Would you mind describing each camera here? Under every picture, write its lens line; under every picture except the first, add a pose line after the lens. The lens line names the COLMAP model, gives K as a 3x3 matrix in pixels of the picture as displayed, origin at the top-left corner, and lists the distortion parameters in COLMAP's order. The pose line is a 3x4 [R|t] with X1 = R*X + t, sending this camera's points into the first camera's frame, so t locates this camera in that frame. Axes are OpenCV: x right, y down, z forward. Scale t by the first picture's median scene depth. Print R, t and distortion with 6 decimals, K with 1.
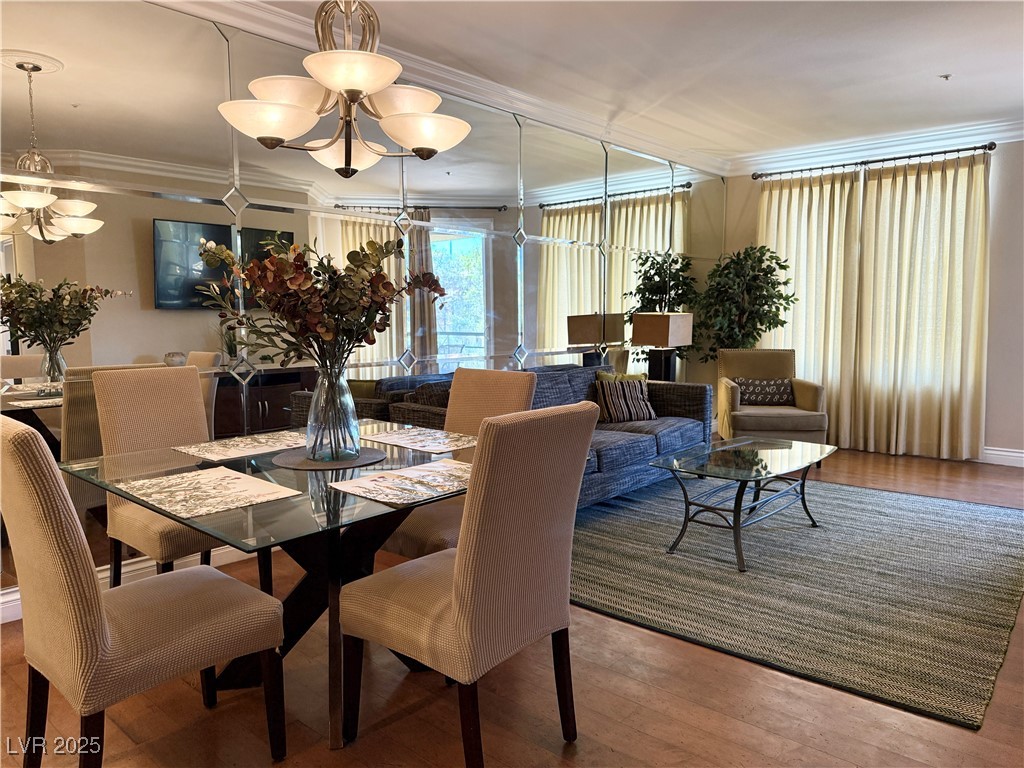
lens RADIAL K [[716.0, 0, 497.4], [0, 716.0, 391.4], [0, 0, 1]] dist [0.032151, -0.043646]
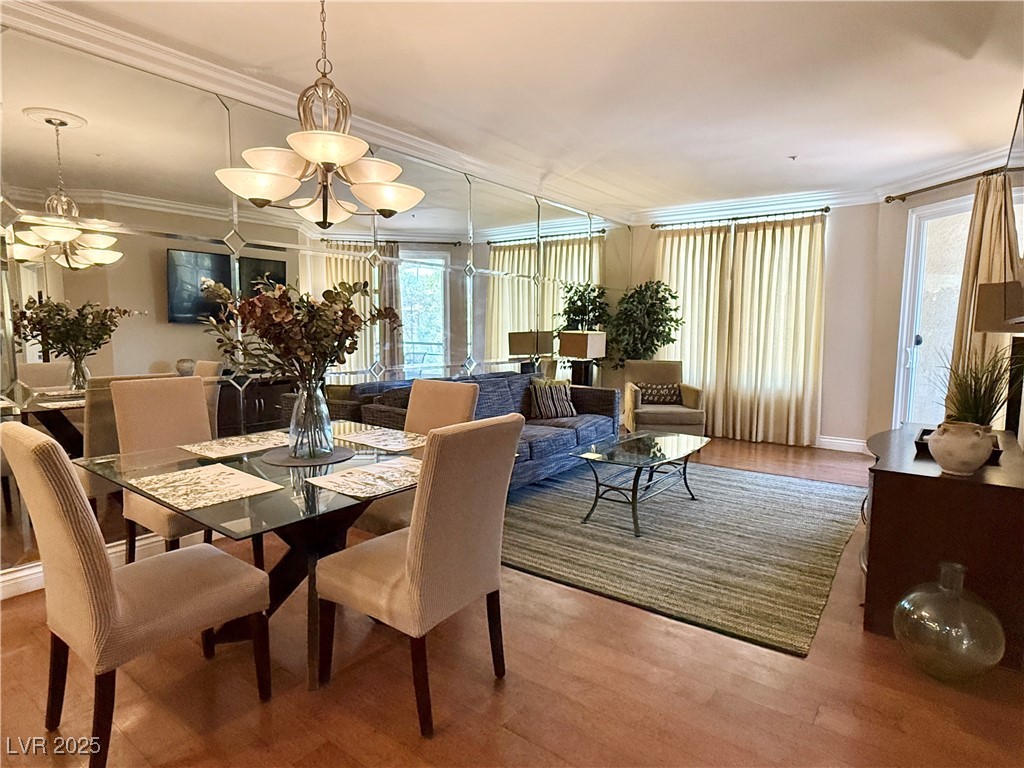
lens RADIAL K [[573.4, 0, 502.9], [0, 573.4, 389.3], [0, 0, 1]] dist [-0.004828, 0.001206]
pose [[0.996676, 0.004617, 0.081332, 0.007390], [-0.004973, 0.999979, 0.004178, -0.010737], [-0.081311, -0.004569, 0.996678, -0.004582]]
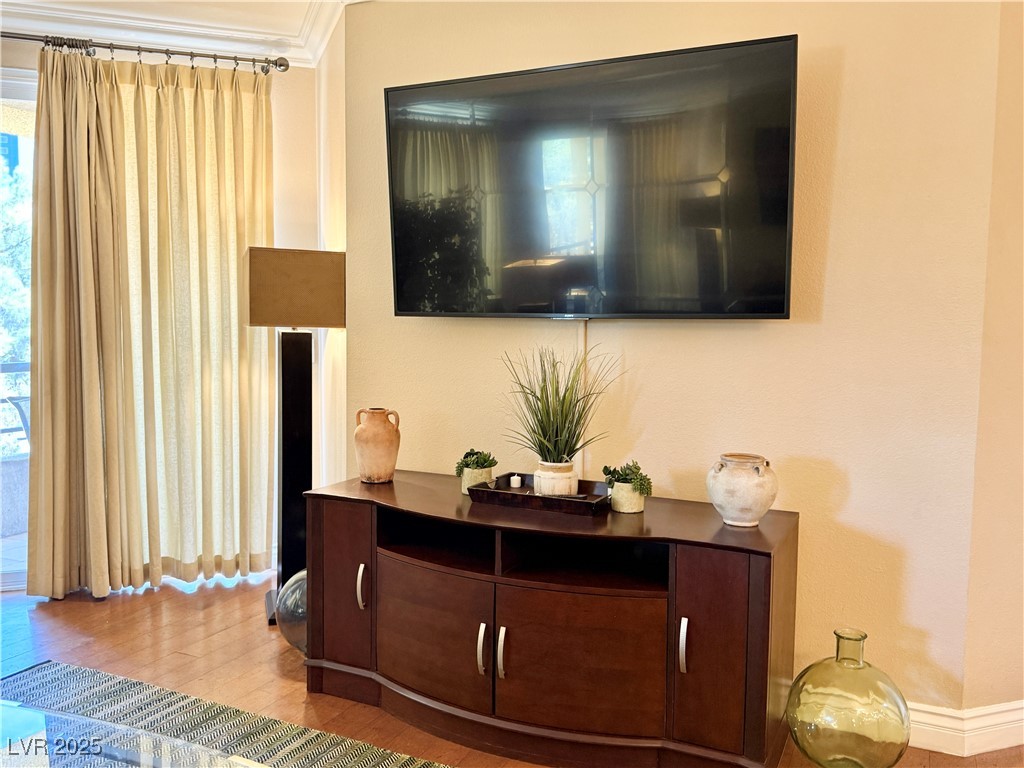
lens RADIAL K [[867.4, 0, 507.6], [0, 867.4, 389.9], [0, 0, 1]] dist [0.057513, -0.085598]
pose [[-0.292160, -0.073649, 0.953529, -0.032730], [0.088563, 0.990663, 0.103653, -0.078381], [-0.952260, 0.114731, -0.282910, 0.599825]]
